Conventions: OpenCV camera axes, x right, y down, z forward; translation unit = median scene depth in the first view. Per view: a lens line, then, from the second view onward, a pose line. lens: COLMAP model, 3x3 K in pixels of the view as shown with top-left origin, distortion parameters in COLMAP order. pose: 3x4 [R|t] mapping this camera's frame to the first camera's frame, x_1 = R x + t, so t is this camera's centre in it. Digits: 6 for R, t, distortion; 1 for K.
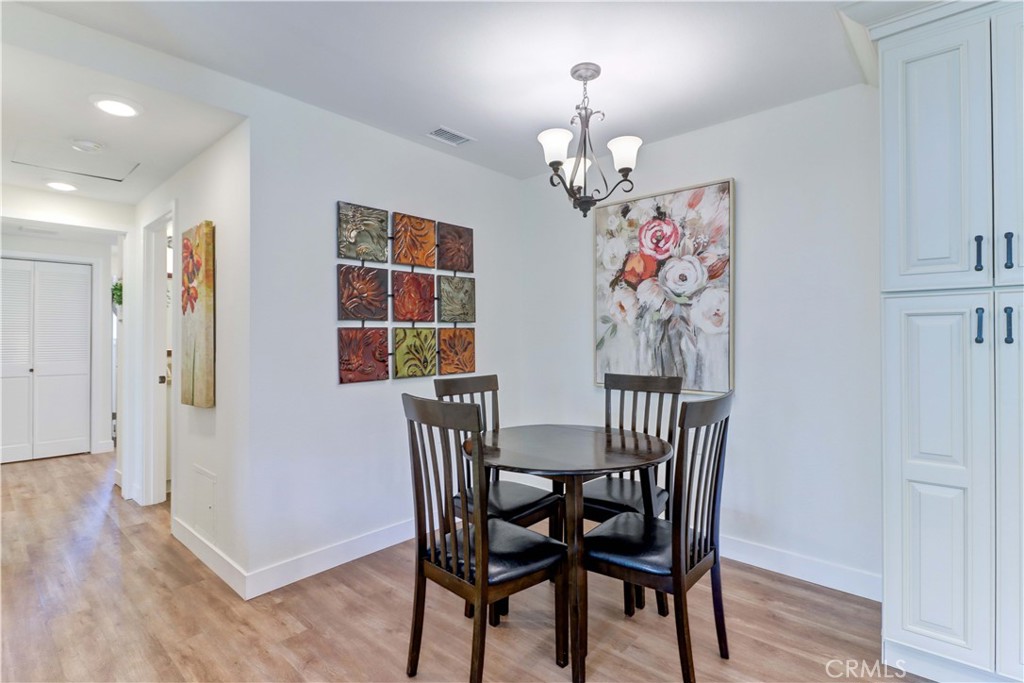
lens RADIAL K [[502.7, 0, 512.9], [0, 502.7, 336.0], [0, 0, 1]] dist [-0.001632, -0.000172]
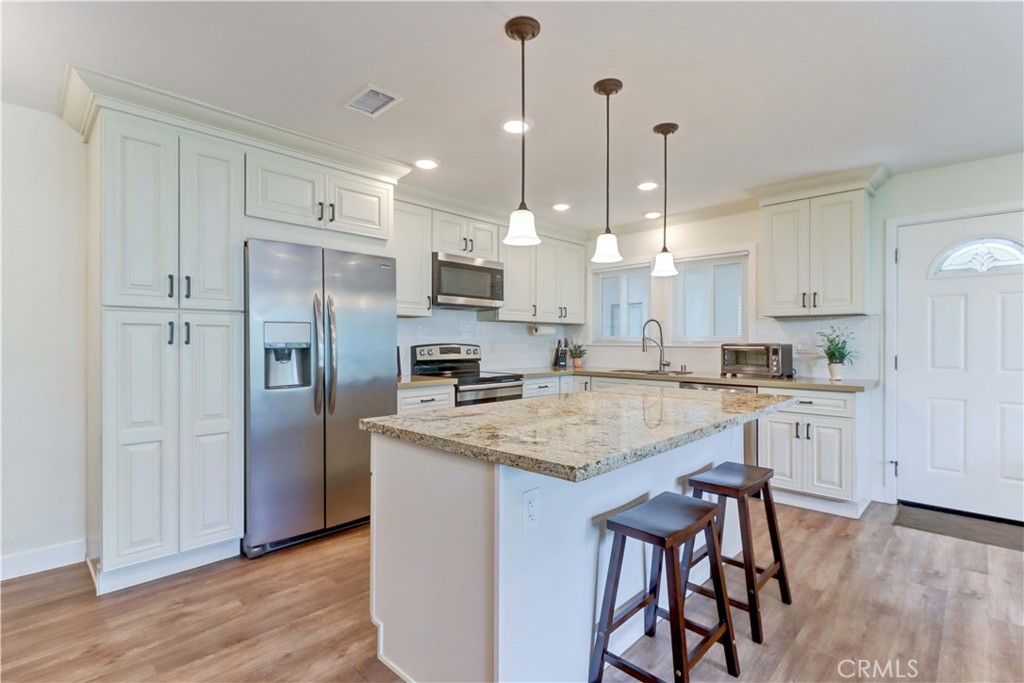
lens RADIAL K [[489.9, 0, 517.8], [0, 489.9, 346.3], [0, 0, 1]] dist [0.003266, -0.001528]
pose [[0.039871, -0.006382, 0.999184, -0.538670], [-0.010645, 0.999920, 0.006812, -0.001091], [-0.999148, -0.010908, 0.039800, -0.128980]]
